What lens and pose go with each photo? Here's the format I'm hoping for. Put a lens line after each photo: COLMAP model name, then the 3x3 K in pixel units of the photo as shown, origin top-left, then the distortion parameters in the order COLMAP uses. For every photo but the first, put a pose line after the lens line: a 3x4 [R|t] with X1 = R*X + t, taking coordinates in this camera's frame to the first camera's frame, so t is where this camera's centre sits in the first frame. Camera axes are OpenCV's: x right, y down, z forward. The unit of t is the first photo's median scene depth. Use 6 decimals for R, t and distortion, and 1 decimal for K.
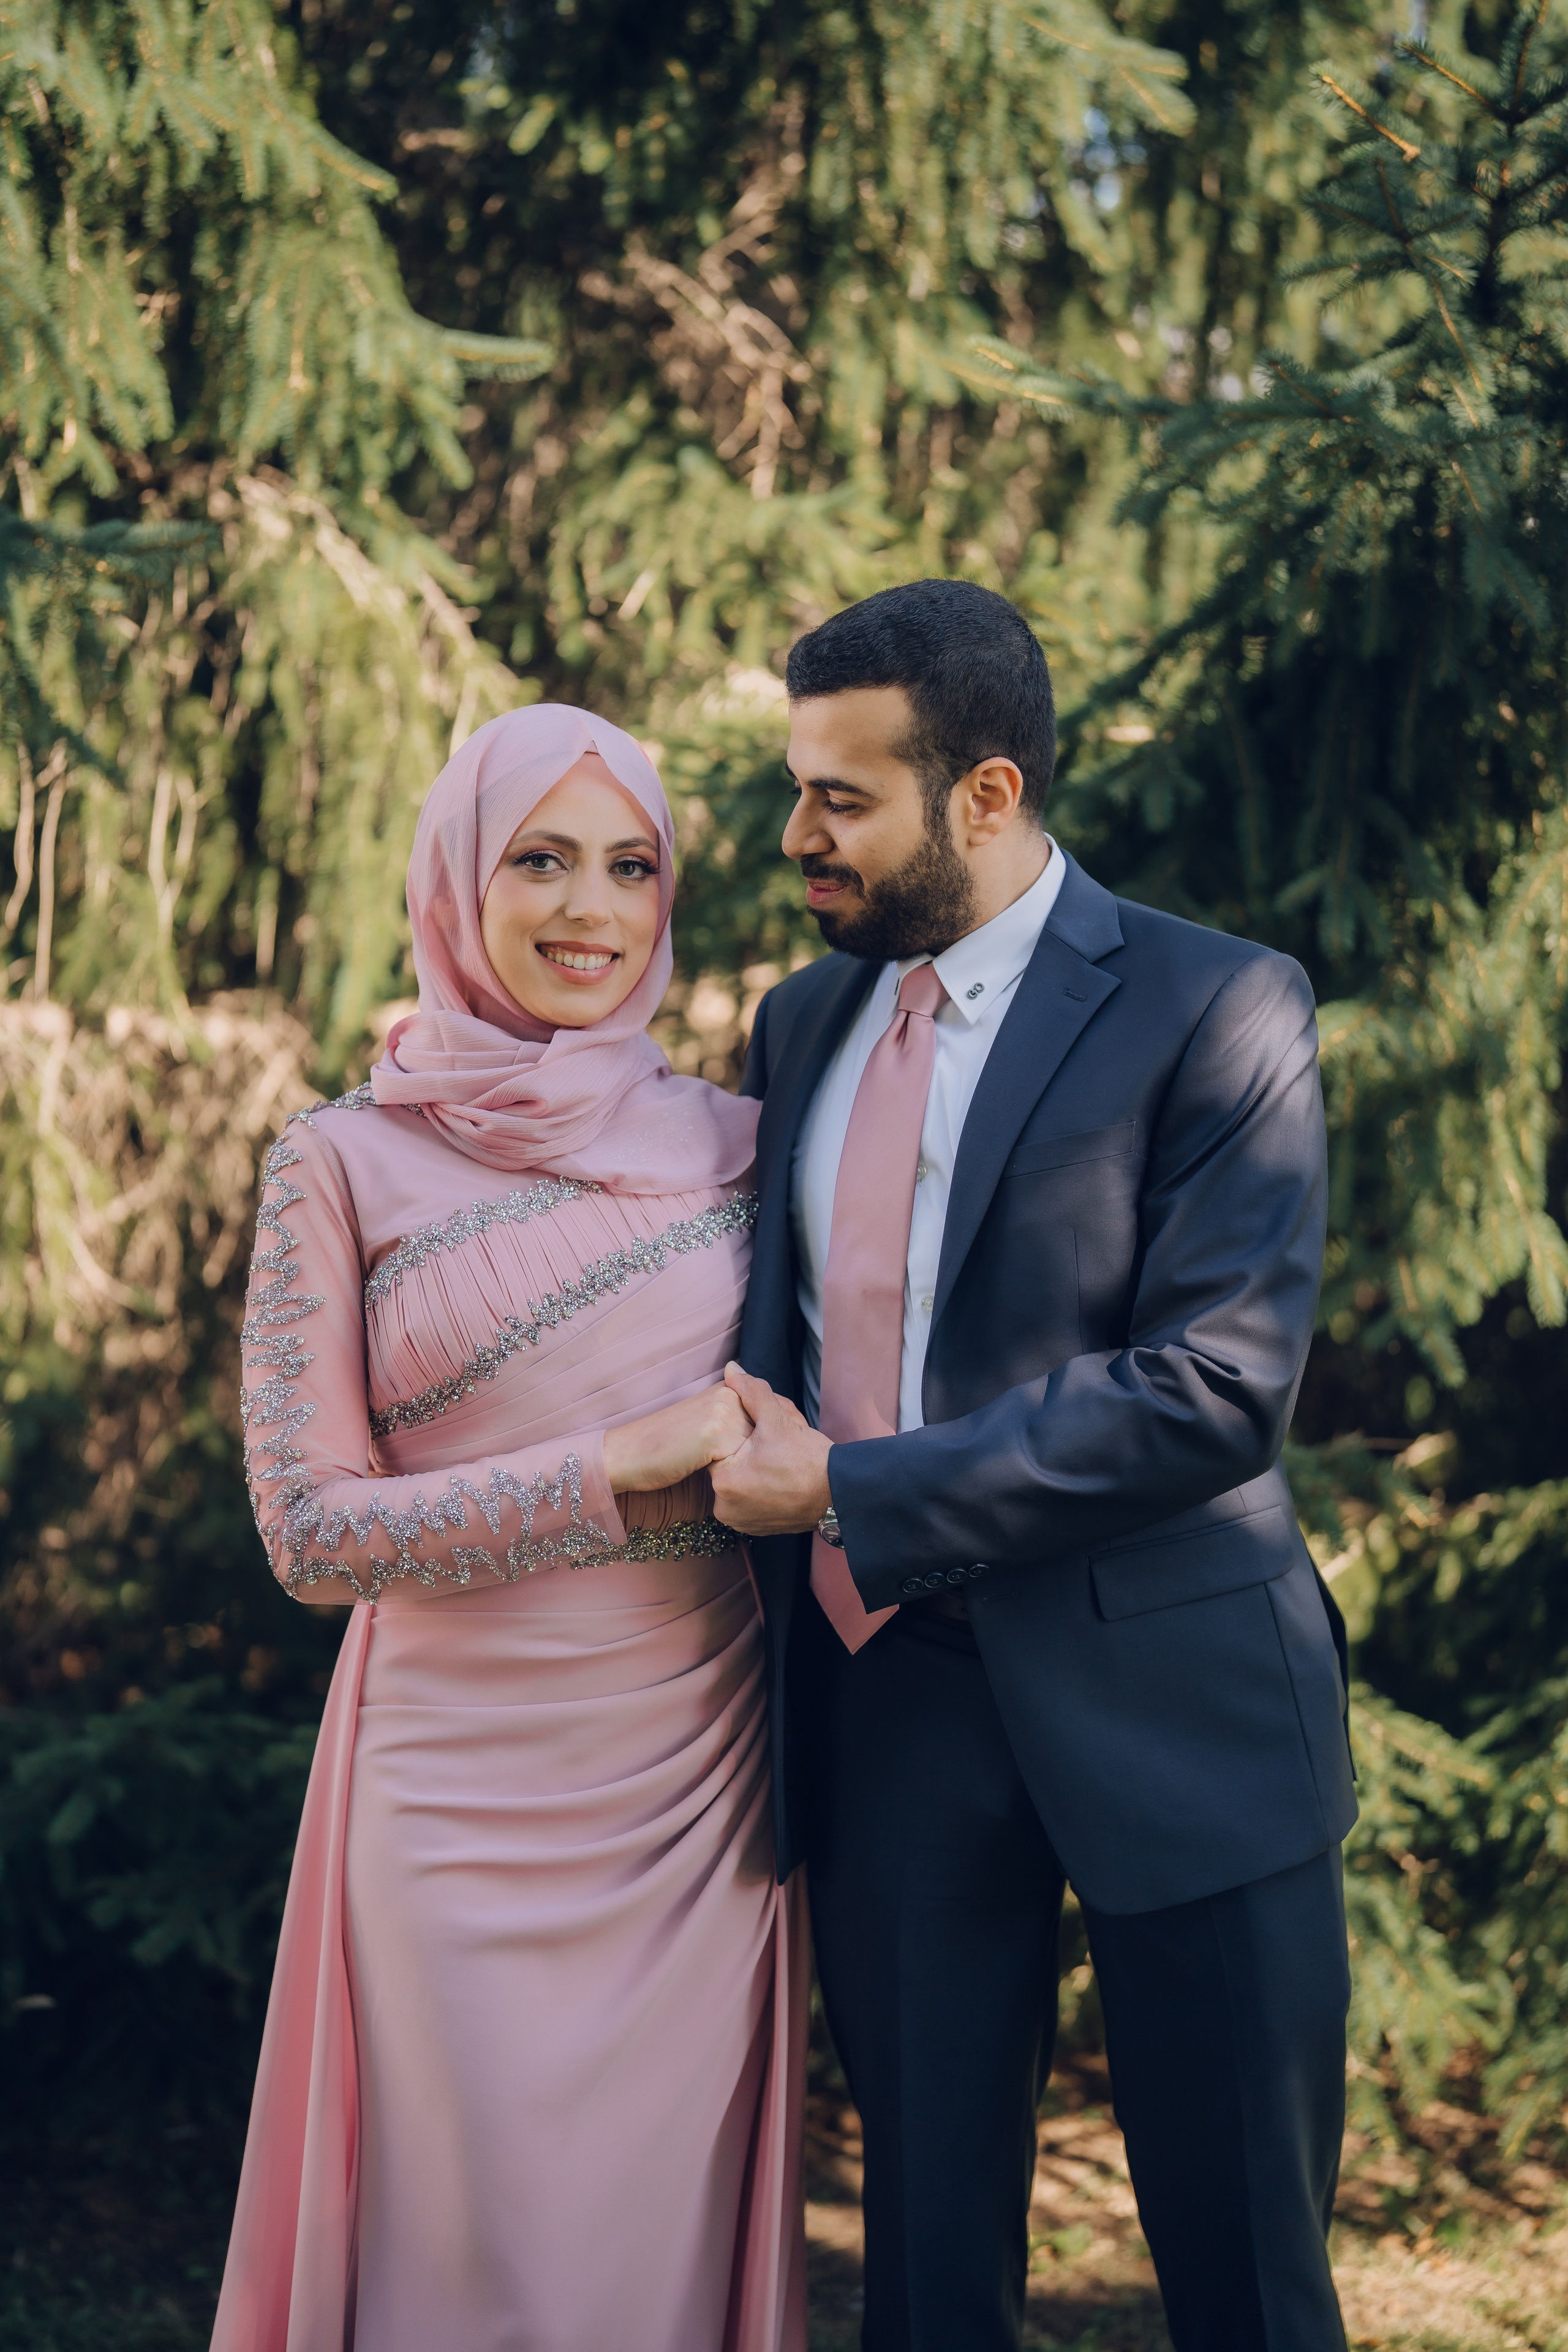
lens RADIAL K [[3341.3, 0, 784.9], [0, 3341.3, 1204.3], [0, 0, 1]] dist [0.161551, 0.000000]
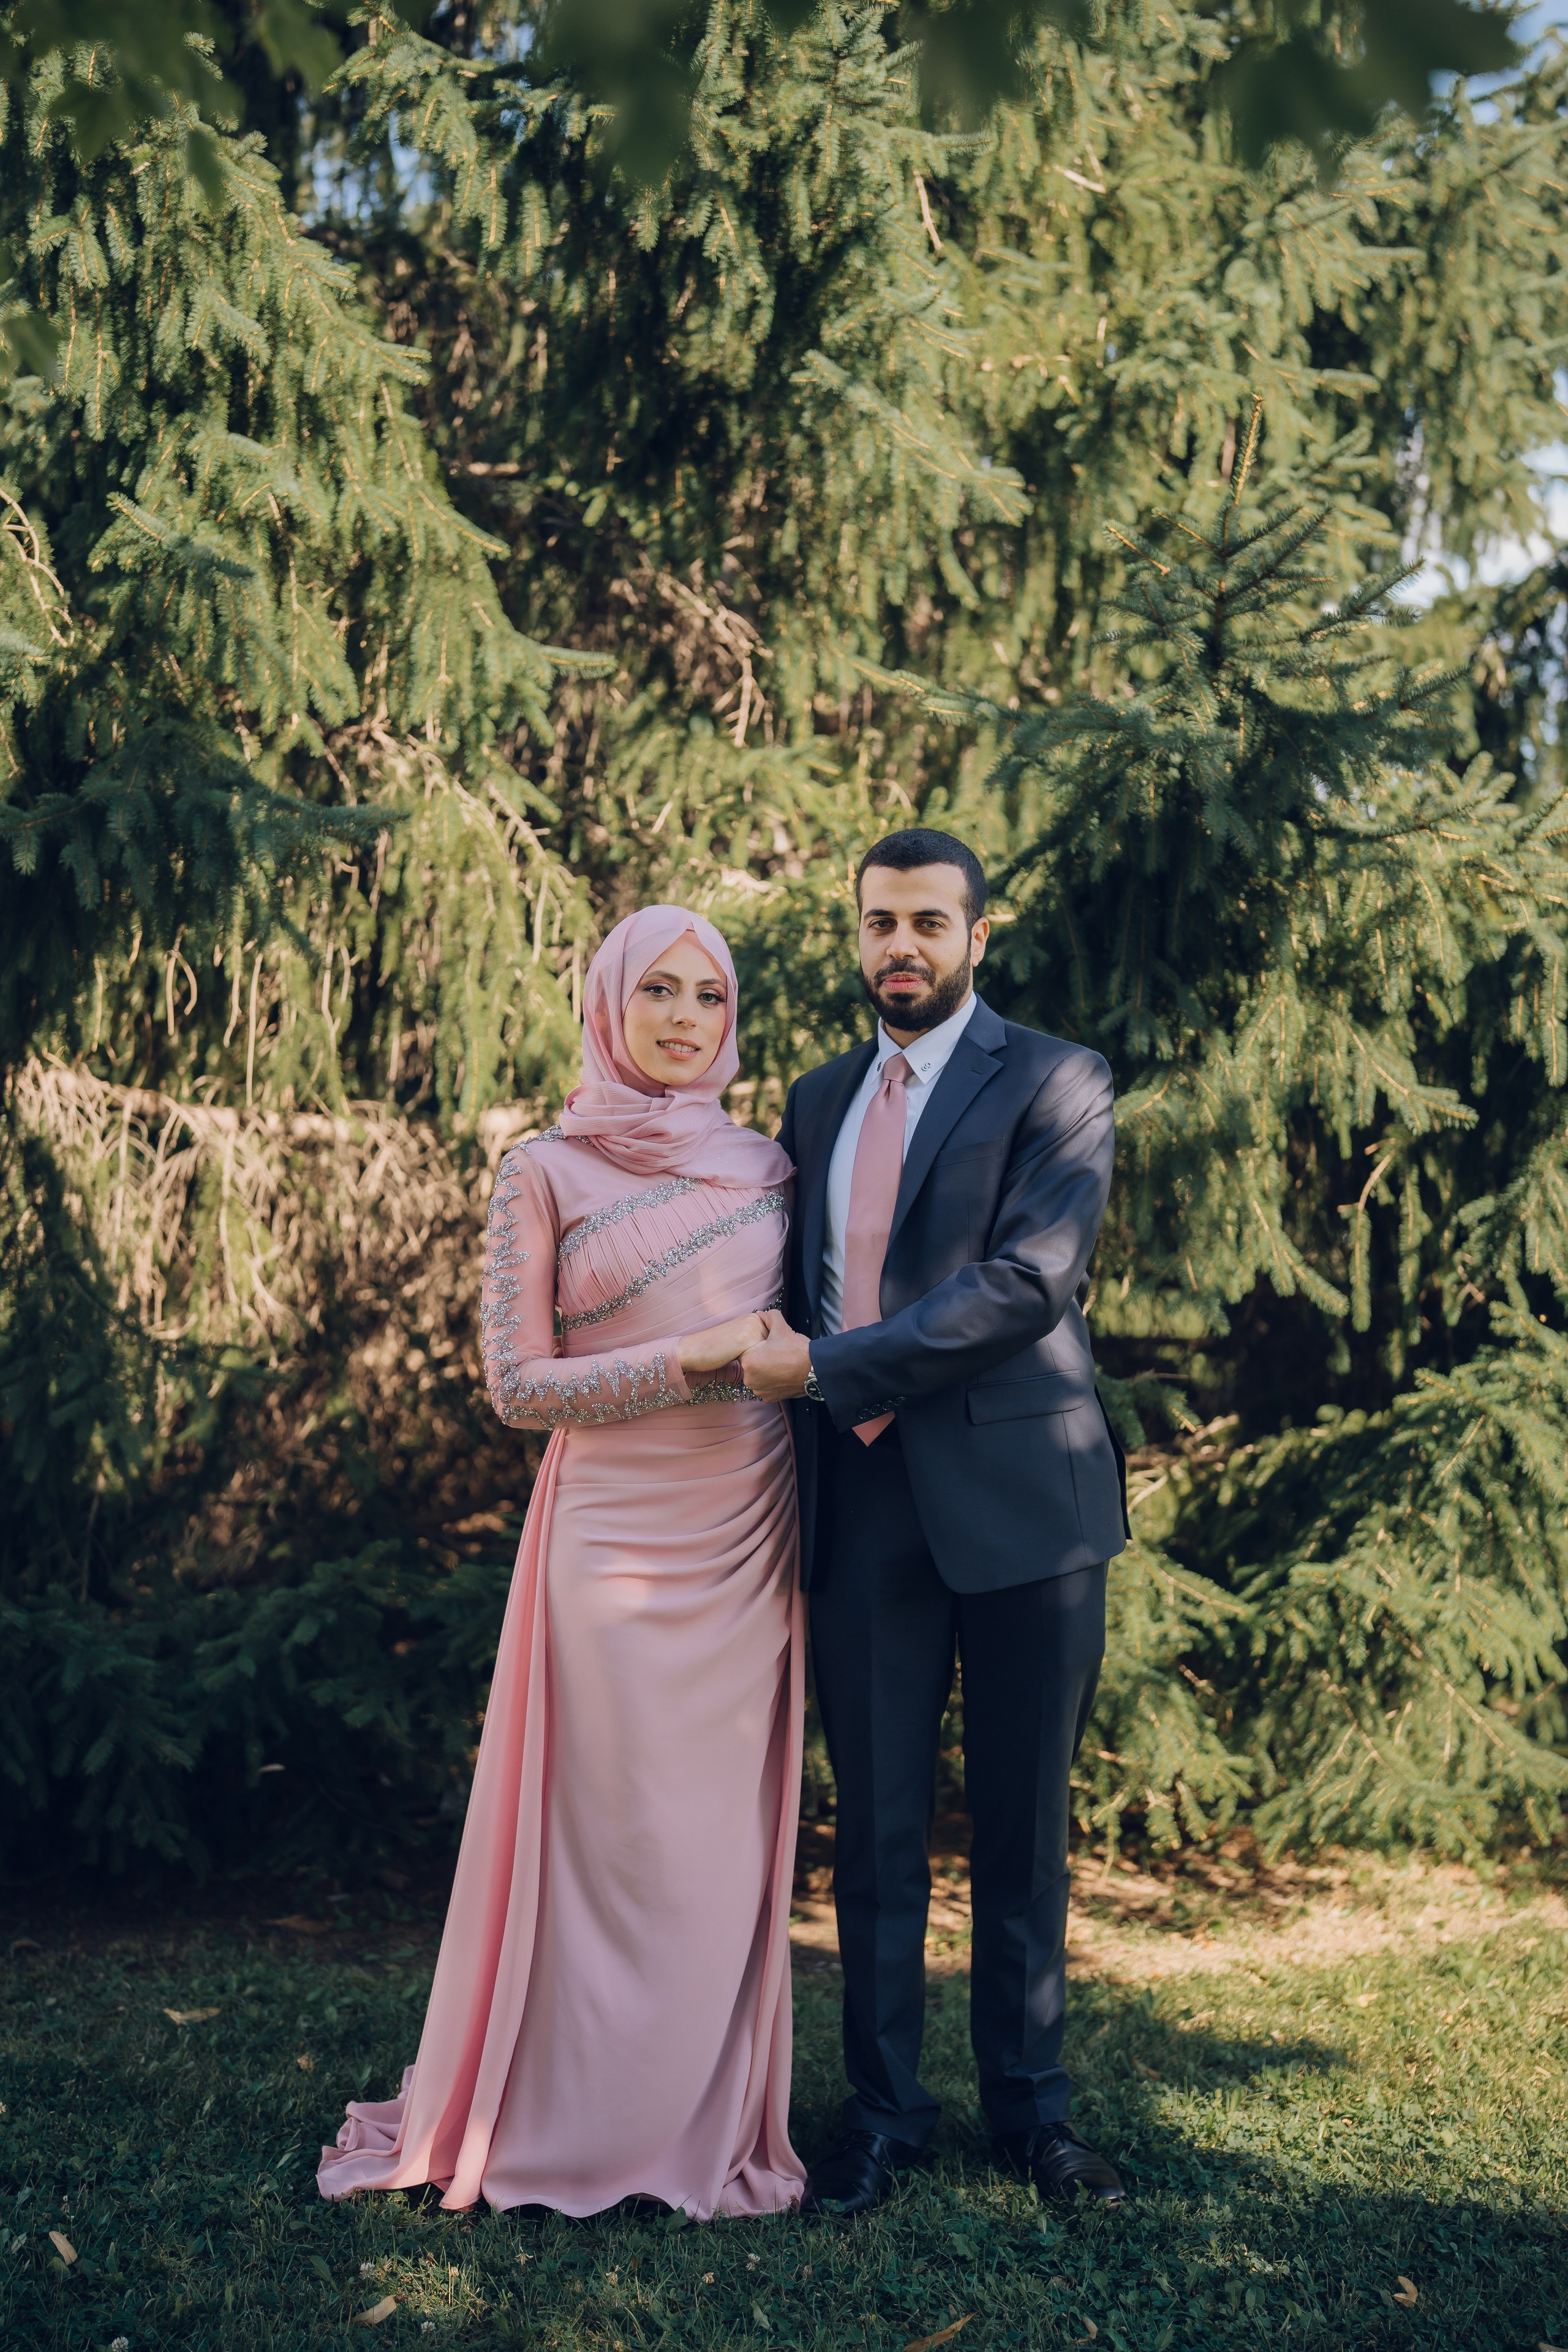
lens RADIAL K [[3341.3, 0, 767.3], [0, 3341.3, 1176.4], [0, 0, 1]] dist [0.161551, 0.000000]
pose [[0.999566, 0.000638, 0.029435, -0.045693], [0.000986, 0.998480, -0.055105, 0.056493], [-0.029426, 0.055110, 0.998047, -0.472556]]
